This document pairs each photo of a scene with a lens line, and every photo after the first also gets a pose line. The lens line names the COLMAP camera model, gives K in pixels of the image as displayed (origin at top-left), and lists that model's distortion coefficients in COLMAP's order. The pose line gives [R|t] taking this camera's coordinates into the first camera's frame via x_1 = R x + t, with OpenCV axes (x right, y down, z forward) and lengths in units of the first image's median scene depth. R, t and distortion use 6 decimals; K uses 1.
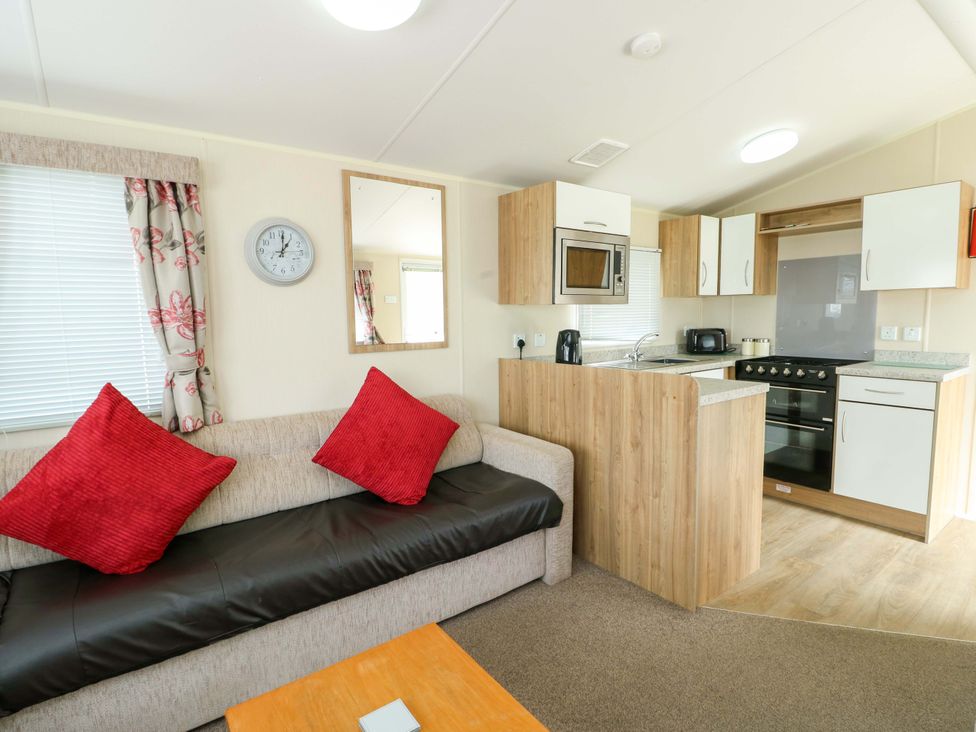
lens RADIAL K [[520.6, 0, 490.9], [0, 520.6, 363.4], [0, 0, 1]] dist [0.000762, -0.016585]
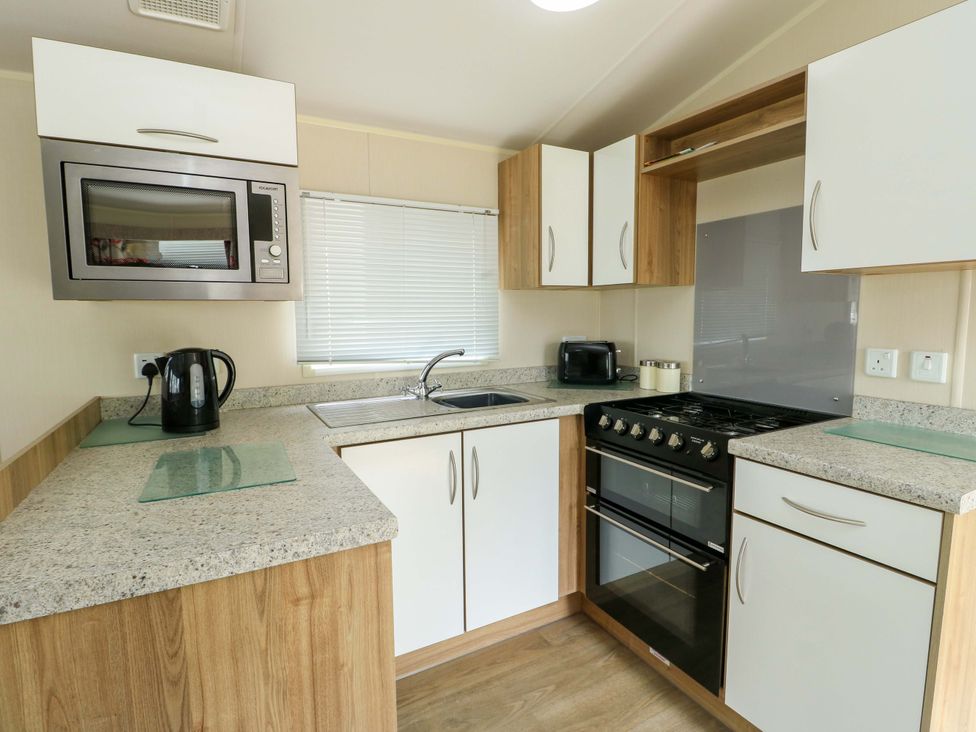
lens RADIAL K [[520.6, 0, 490.9], [0, 520.6, 363.4], [0, 0, 1]] dist [0.000762, -0.016585]
pose [[0.990577, 0.019326, -0.135587, 0.430786], [-0.018314, 0.999794, 0.008708, -0.049942], [0.135727, -0.006142, 0.990727, 0.430491]]
